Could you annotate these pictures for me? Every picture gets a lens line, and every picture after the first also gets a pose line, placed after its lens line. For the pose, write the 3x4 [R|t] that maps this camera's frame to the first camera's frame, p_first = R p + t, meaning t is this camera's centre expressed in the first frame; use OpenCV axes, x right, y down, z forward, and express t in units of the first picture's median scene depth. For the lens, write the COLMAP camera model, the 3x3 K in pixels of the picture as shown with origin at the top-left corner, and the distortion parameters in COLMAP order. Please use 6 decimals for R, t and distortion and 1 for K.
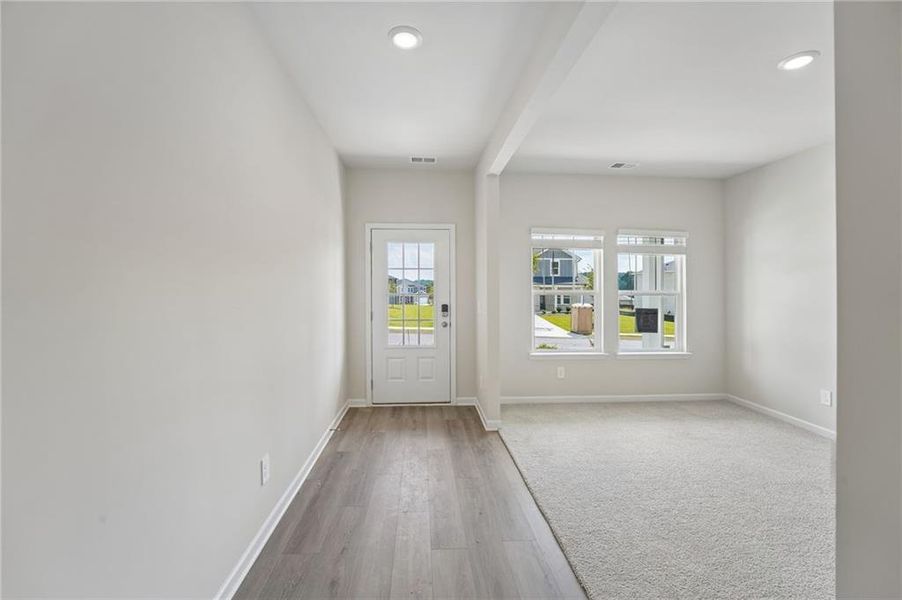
lens RADIAL K [[368.4, 0, 454.5], [0, 368.4, 285.2], [0, 0, 1]] dist [-0.030177, 0.003727]
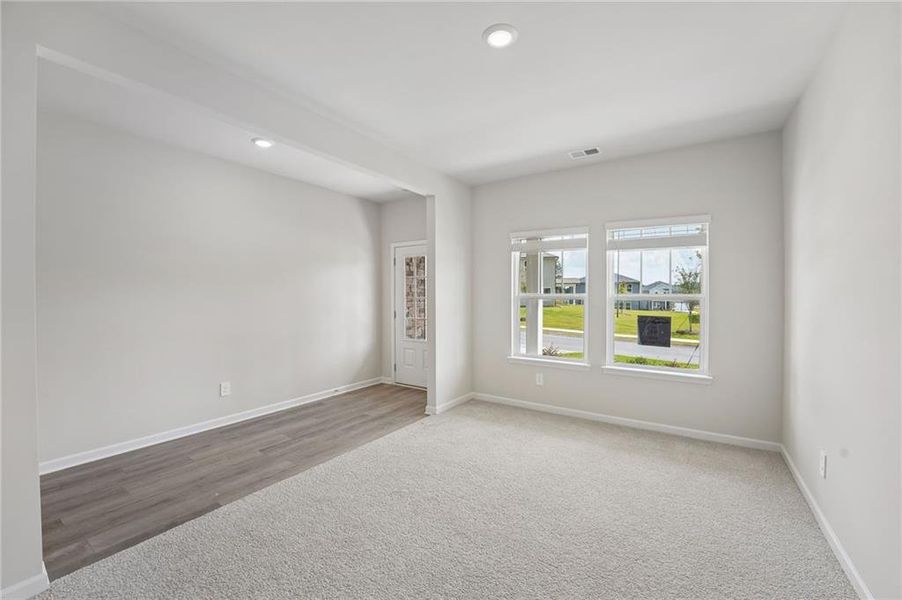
lens RADIAL K [[368.4, 0, 463.1], [0, 368.4, 289.7], [0, 0, 1]] dist [-0.030177, 0.003727]
pose [[0.797893, -0.012543, -0.602669, 0.699024], [0.010520, 0.999921, -0.006883, 0.006554], [0.602708, -0.000848, 0.797962, 0.102976]]
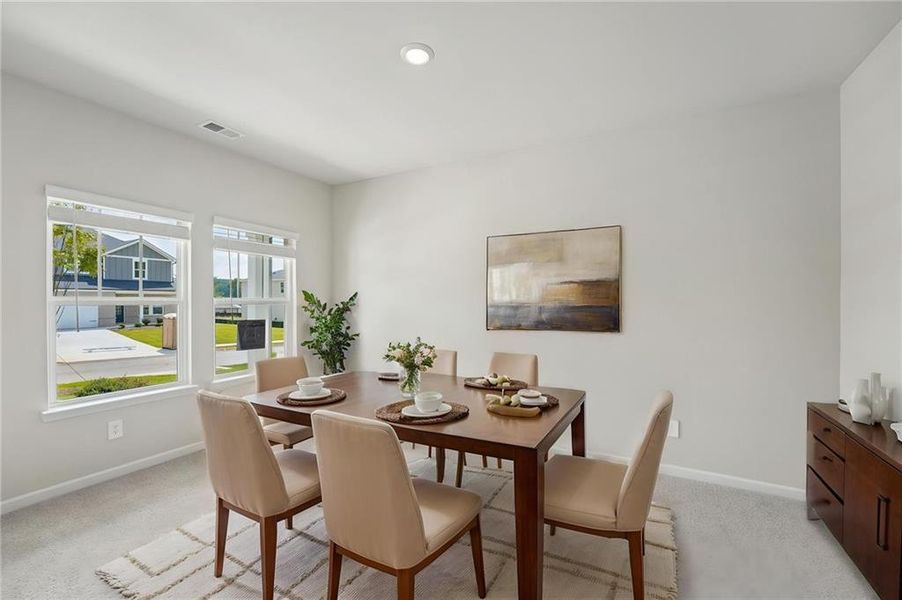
lens RADIAL K [[368.4, 0, 447.0], [0, 368.4, 298.1], [0, 0, 1]] dist [-0.030177, 0.003727]
pose [[0.567056, -0.003621, 0.823671, 0.104464], [-0.009406, 0.999897, 0.010871, 0.001939], [-0.823626, -0.013912, 0.566963, 0.184303]]
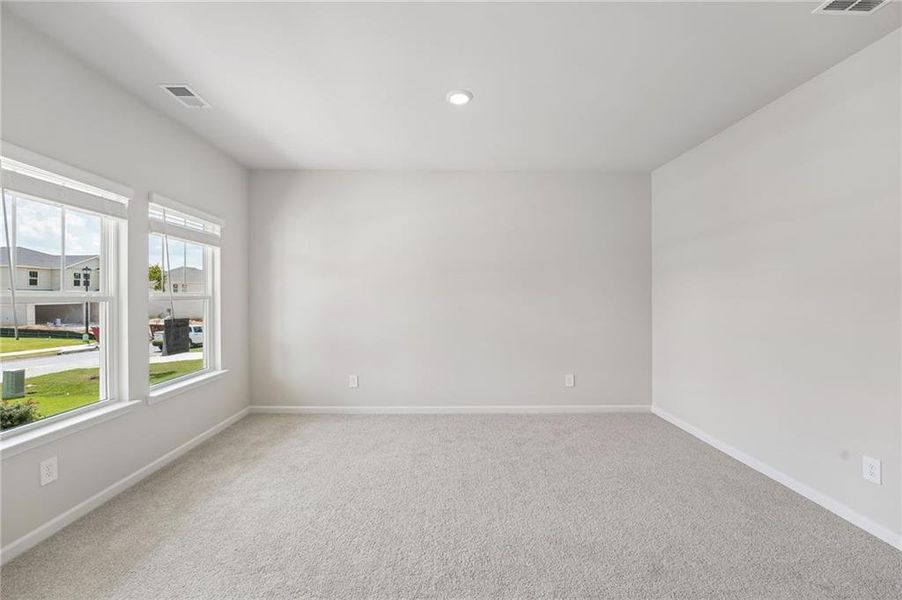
lens RADIAL K [[368.4, 0, 447.7], [0, 368.4, 290.9], [0, 0, 1]] dist [-0.030177, 0.003727]
pose [[0.078696, -0.001818, 0.996897, -0.116064], [-0.013971, 0.999898, 0.002926, 0.002272], [-0.996801, -0.014158, 0.078662, 0.454795]]
